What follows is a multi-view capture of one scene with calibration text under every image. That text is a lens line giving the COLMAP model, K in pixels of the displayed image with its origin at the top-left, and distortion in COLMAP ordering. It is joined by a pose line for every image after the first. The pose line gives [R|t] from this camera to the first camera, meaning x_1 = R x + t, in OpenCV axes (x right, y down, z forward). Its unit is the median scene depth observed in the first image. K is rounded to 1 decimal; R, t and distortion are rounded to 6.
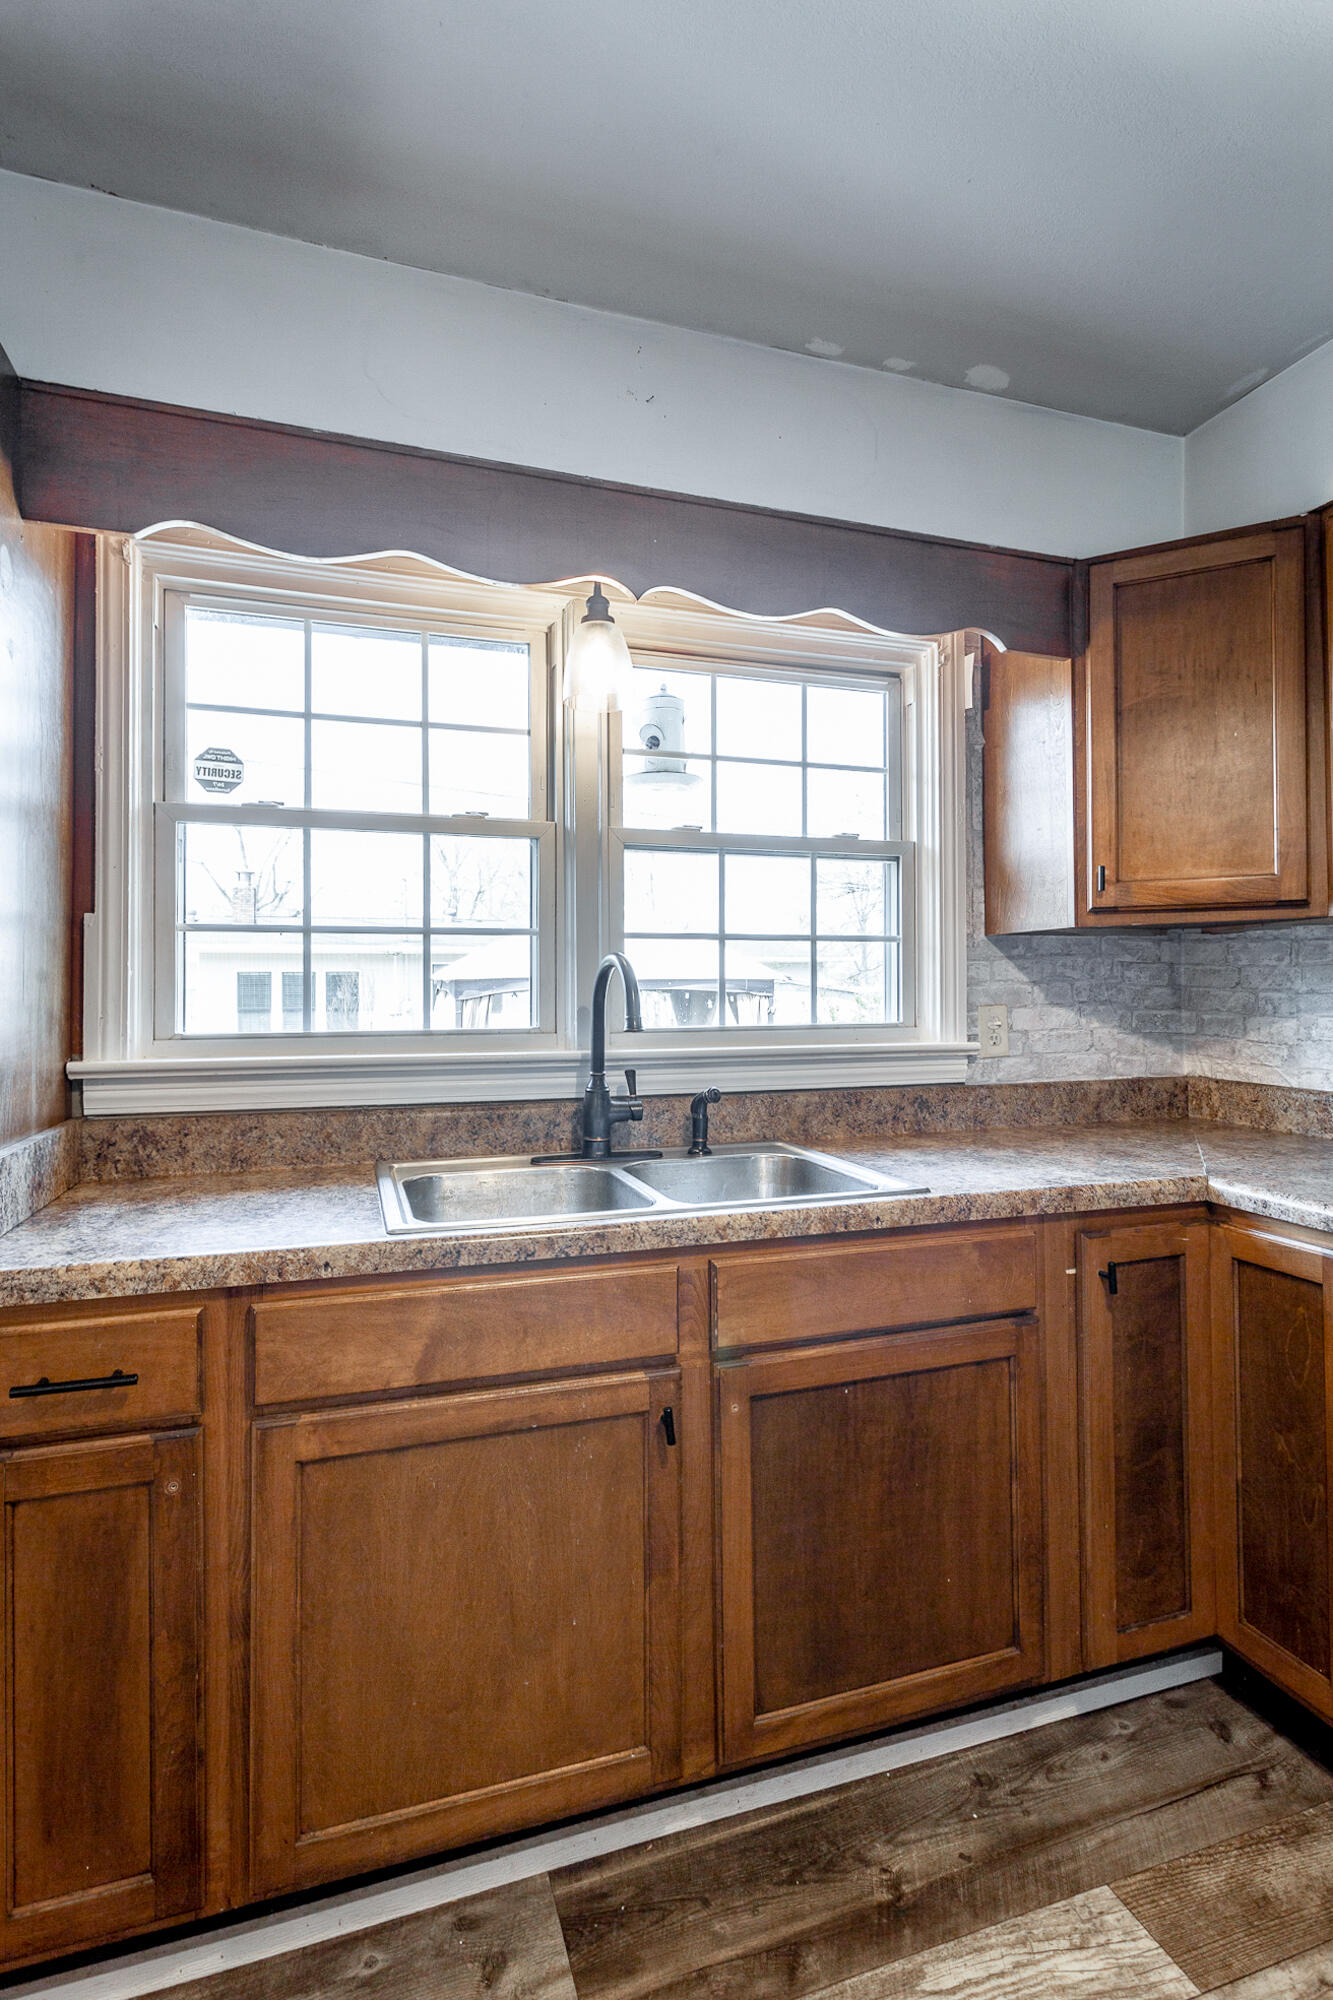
lens RADIAL K [[950.1, 0, 643.6], [0, 950.1, 975.7], [0, 0, 1]] dist [-0.000562, 0.000069]
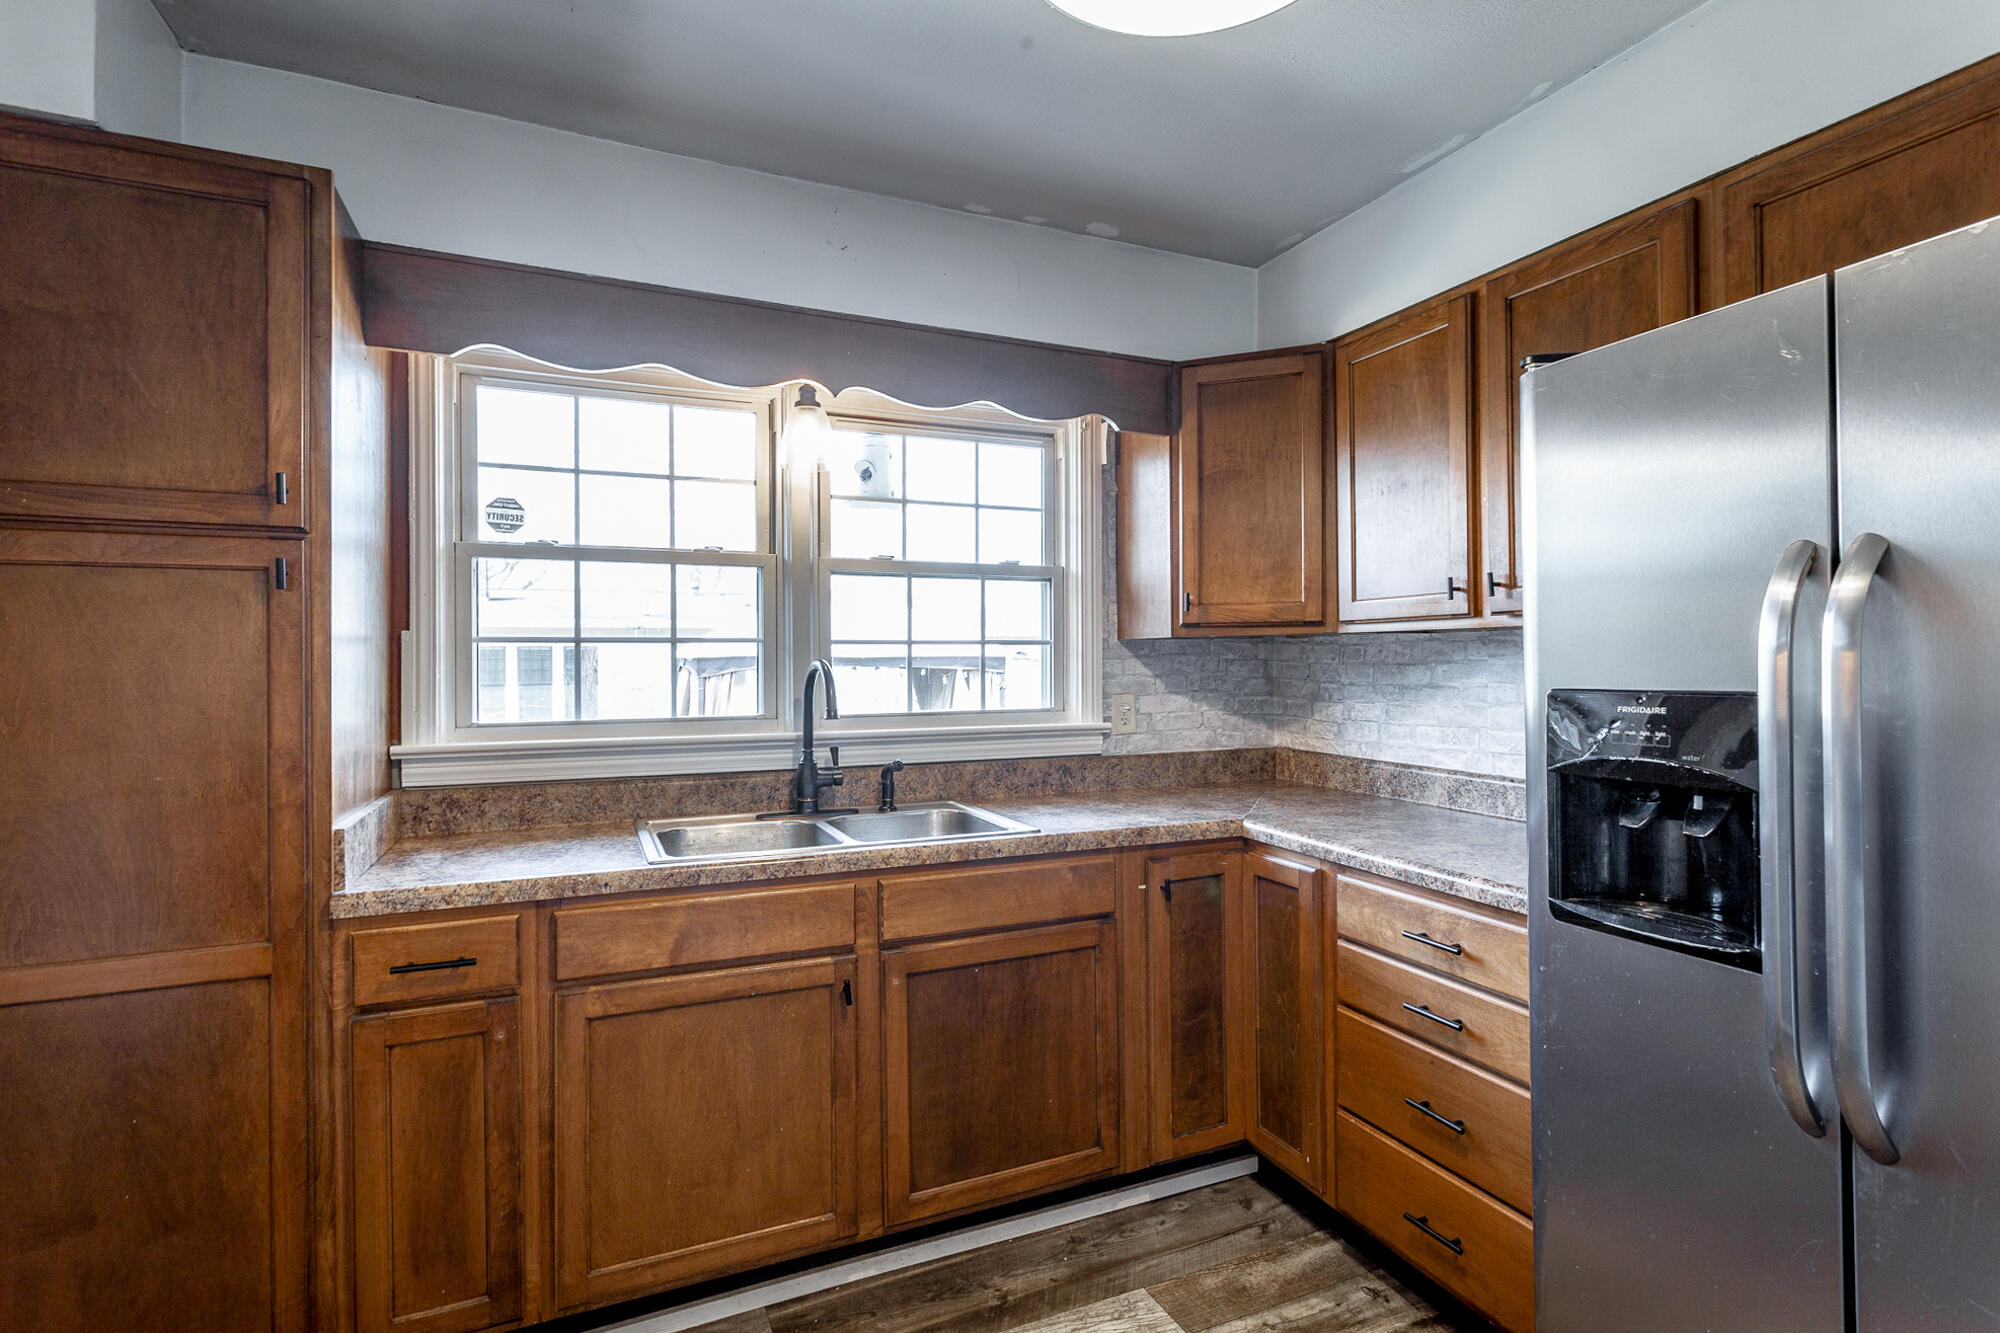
lens RADIAL K [[950.1, 0, 988.7], [0, 950.1, 661.6], [0, 0, 1]] dist [-0.000562, 0.000069]
pose [[0.994845, -0.000431, 0.101408, 0.077240], [-0.001105, 0.999886, 0.015089, -0.045860], [-0.101403, -0.015123, 0.994730, -0.380127]]
